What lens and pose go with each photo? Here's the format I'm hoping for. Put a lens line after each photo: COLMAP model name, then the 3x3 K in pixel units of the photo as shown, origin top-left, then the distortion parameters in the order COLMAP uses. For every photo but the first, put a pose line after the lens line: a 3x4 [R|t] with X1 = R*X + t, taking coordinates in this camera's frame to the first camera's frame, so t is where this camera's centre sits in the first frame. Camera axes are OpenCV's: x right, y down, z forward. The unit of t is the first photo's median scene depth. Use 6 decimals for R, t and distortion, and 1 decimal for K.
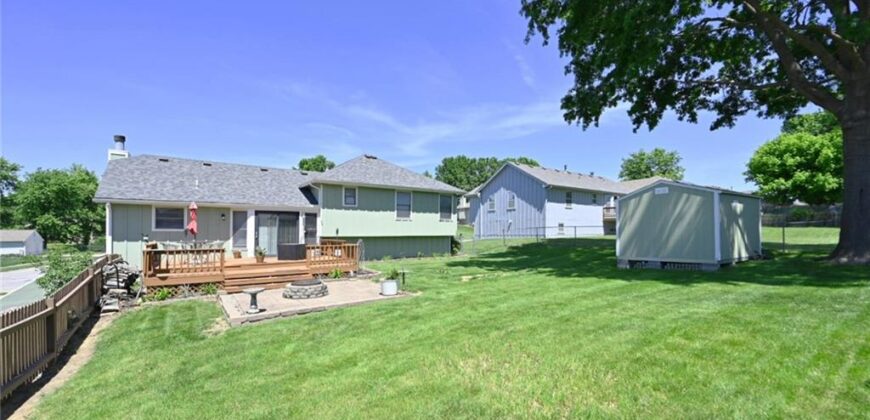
lens RADIAL K [[368.5, 0, 441.2], [0, 368.5, 221.9], [0, 0, 1]] dist [0.001687, 0.000254]
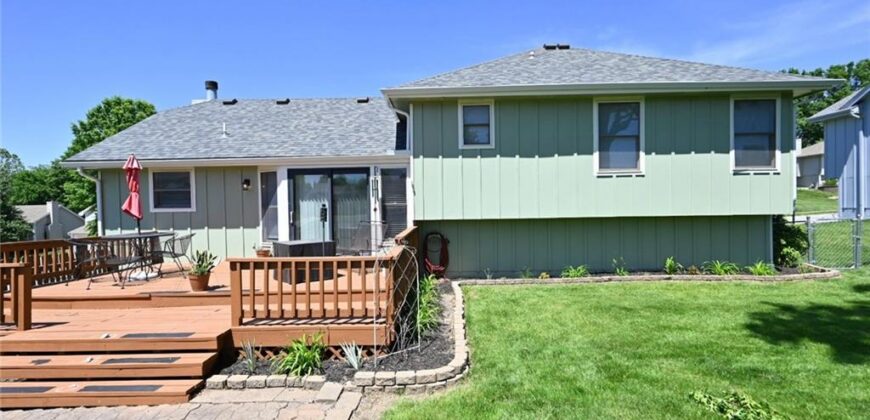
lens RADIAL K [[442.8, 0, 435.9], [0, 442.8, 208.2], [0, 0, 1]] dist [0.004956, 0.000412]
pose [[0.816456, -0.008807, -0.577340, 0.009234], [0.032406, 0.999007, 0.030588, 0.009478], [0.576497, -0.043683, 0.815931, 0.576019]]
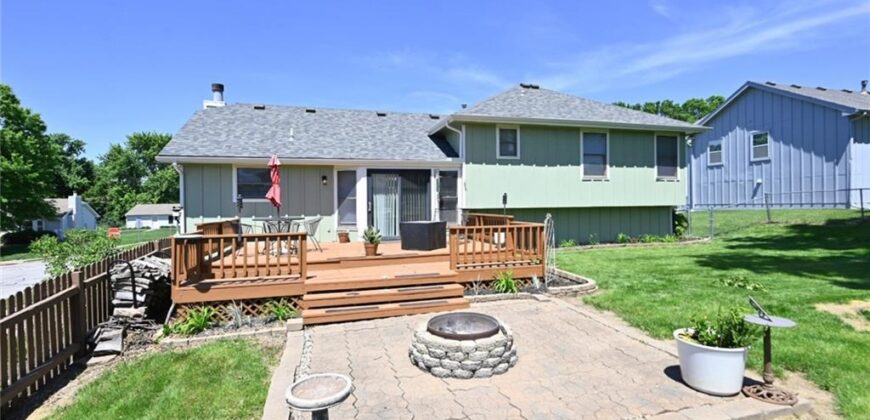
lens RADIAL K [[402.9, 0, 440.5], [0, 402.9, 205.4], [0, 0, 1]] dist [0.016023, 0.000017]
pose [[0.947147, -0.007331, -0.320715, -0.145913], [0.018444, 0.999330, 0.031626, 0.011800], [0.320268, -0.035869, 0.946648, 0.343737]]
